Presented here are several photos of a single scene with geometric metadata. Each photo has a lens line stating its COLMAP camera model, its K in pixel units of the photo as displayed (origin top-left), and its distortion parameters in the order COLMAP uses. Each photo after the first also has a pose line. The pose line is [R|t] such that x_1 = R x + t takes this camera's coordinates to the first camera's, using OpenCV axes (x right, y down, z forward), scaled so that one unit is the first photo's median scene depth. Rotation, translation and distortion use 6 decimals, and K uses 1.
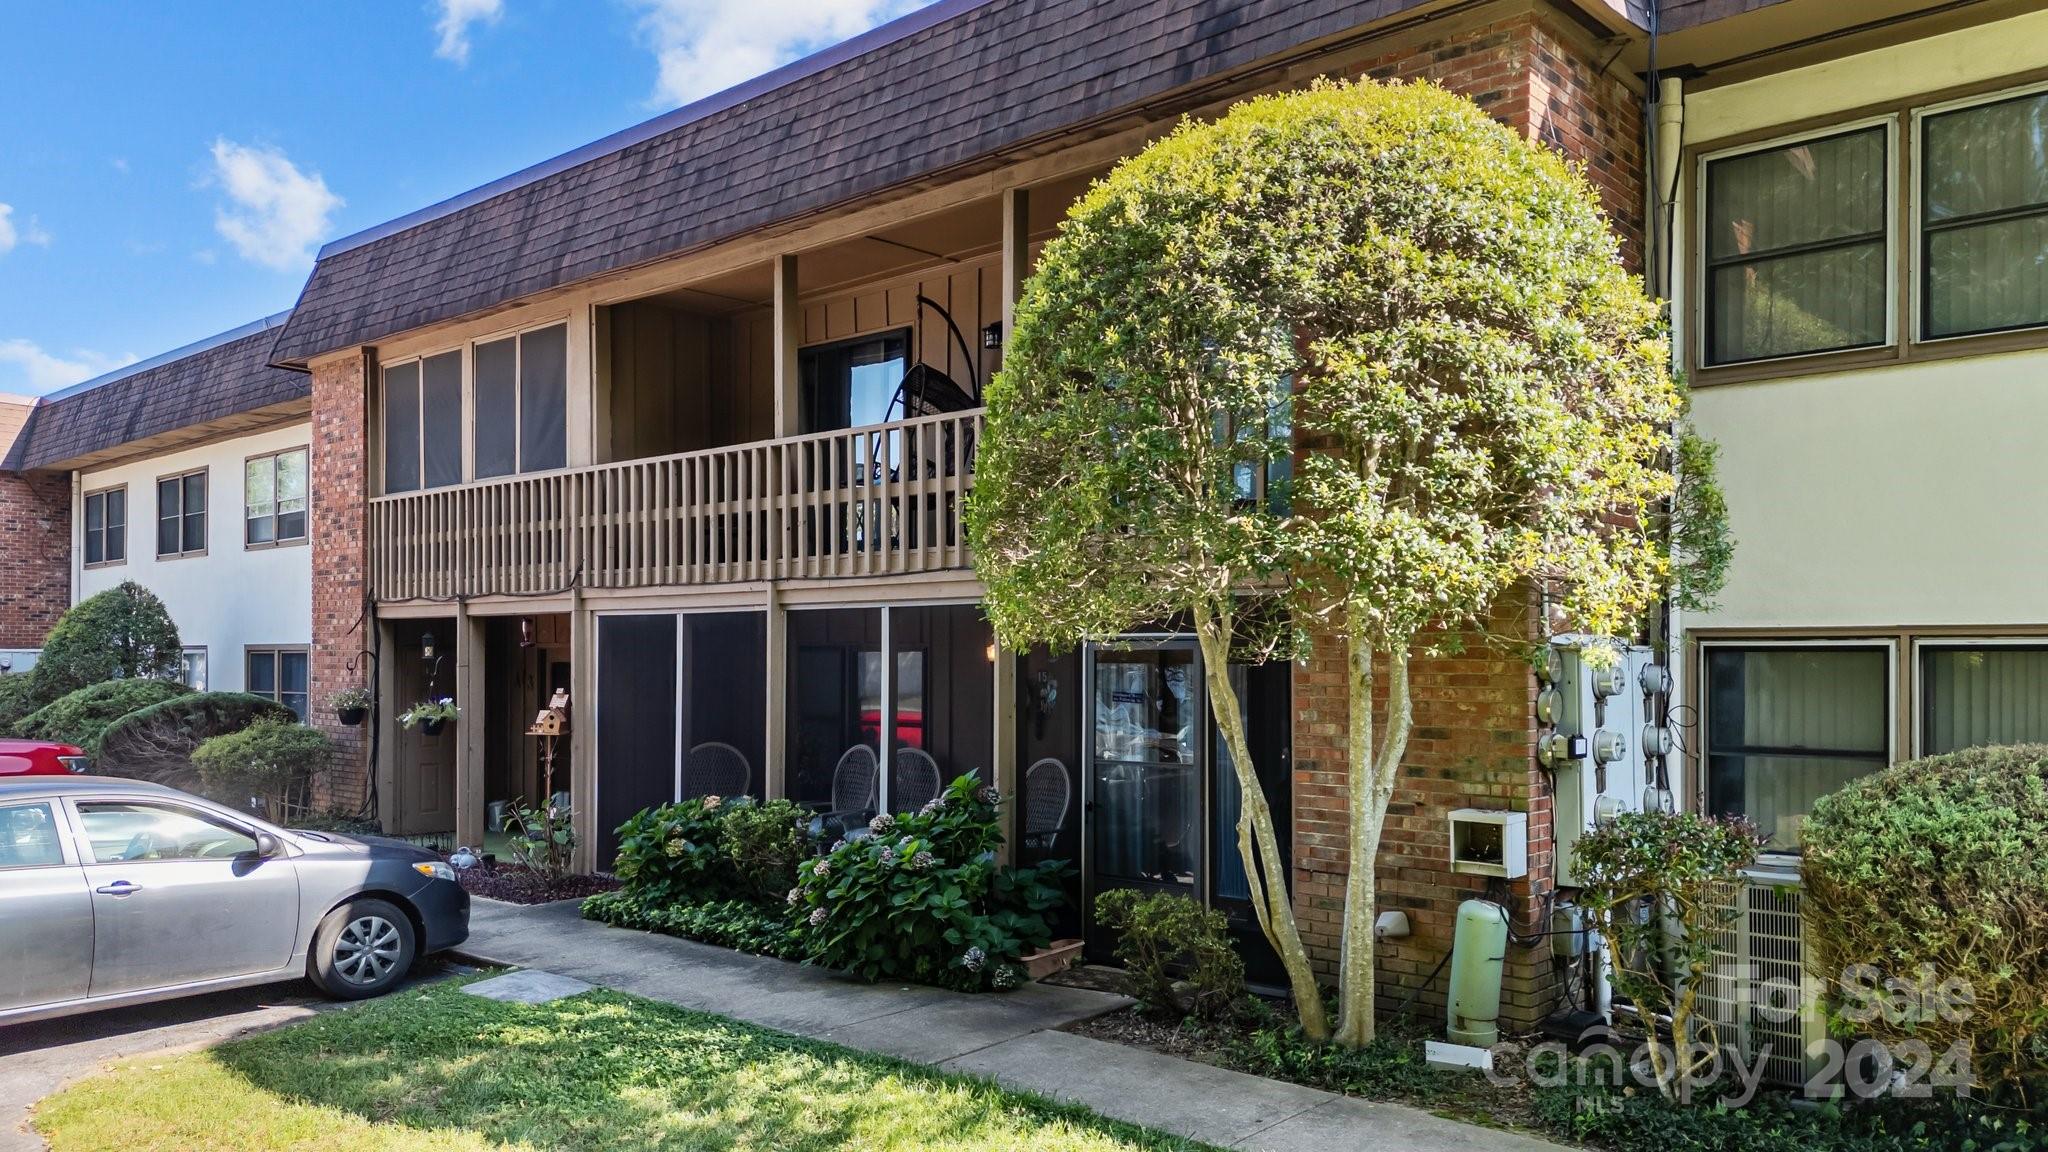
lens RADIAL K [[1540.3, 0, 1023.9], [0, 1540.3, 673.4], [0, 0, 1]] dist [0.046026, -0.013091]
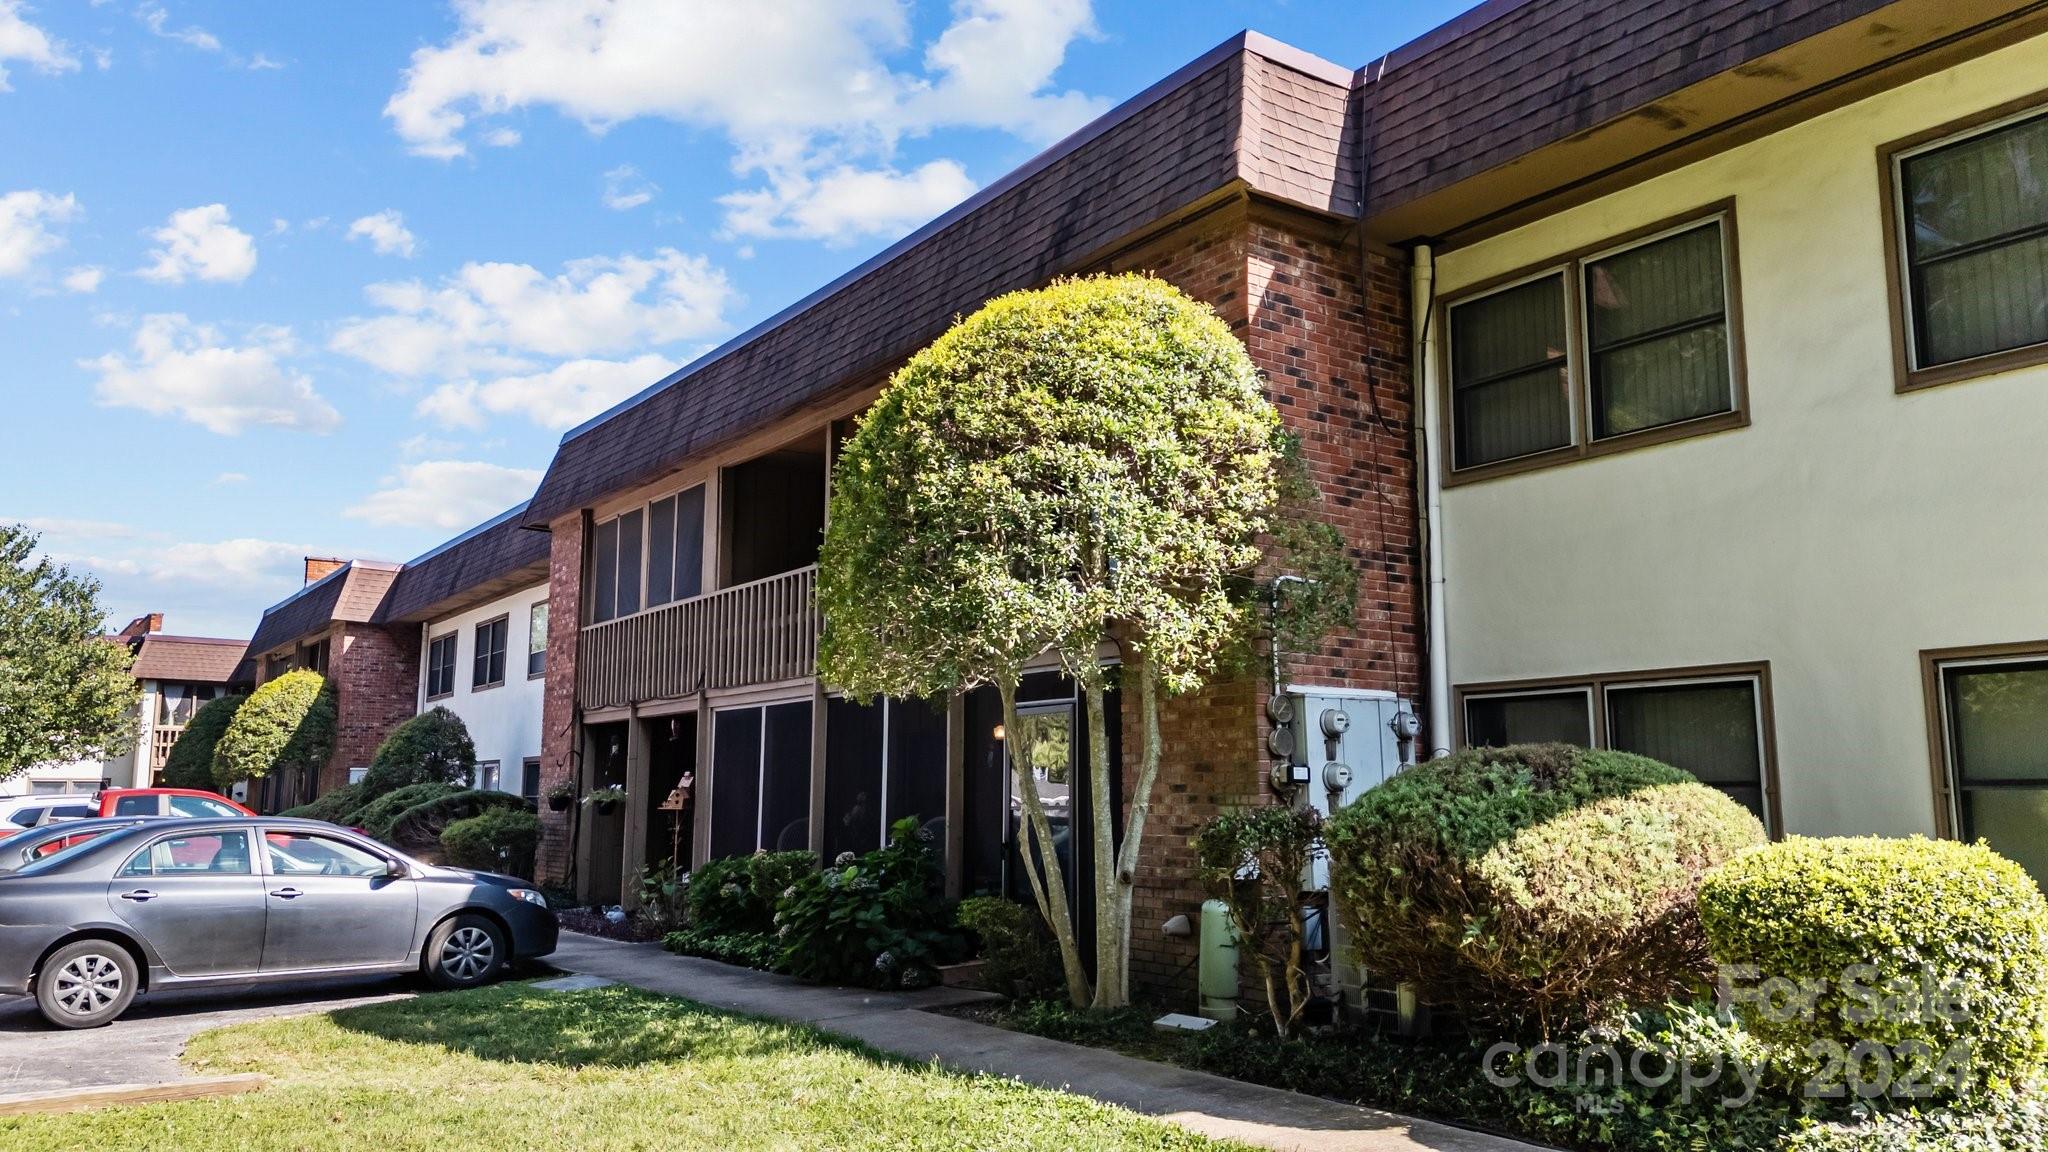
lens RADIAL K [[1549.9, 0, 1024.0], [0, 1549.9, 576.0], [0, 0, 1]] dist [0.078721, -0.084150]
pose [[0.972738, -0.035616, -0.229156, 0.336867], [-0.000709, 0.987675, -0.156518, 0.066586], [0.231906, 0.152413, 0.960723, -0.206543]]
